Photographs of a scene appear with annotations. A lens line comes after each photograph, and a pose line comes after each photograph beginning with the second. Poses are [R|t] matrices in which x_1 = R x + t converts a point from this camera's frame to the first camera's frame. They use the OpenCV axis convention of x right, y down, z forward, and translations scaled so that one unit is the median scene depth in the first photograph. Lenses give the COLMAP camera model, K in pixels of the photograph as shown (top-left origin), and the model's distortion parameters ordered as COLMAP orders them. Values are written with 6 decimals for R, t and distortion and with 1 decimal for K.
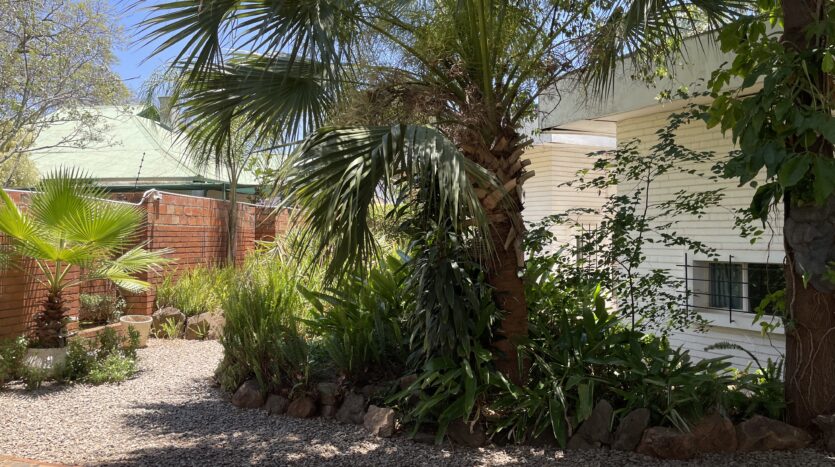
lens RADIAL K [[638.4, 0, 417.5], [0, 638.4, 233.5], [0, 0, 1]] dist [0.096433, -0.134269]
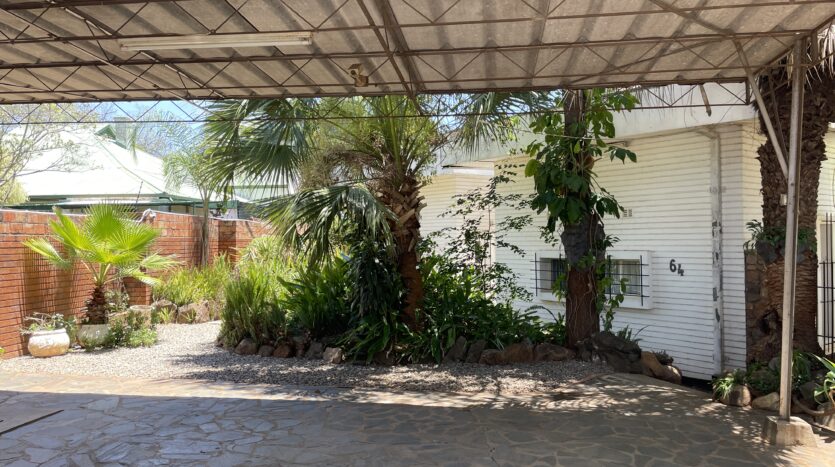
lens RADIAL K [[638.4, 0, 417.5], [0, 638.4, 233.5], [0, 0, 1]] dist [0.096433, -0.134269]
pose [[0.995007, -0.008876, 0.099411, -0.002747], [0.009671, 0.999925, -0.007514, -0.009029], [-0.099337, 0.008438, 0.995018, -0.626748]]
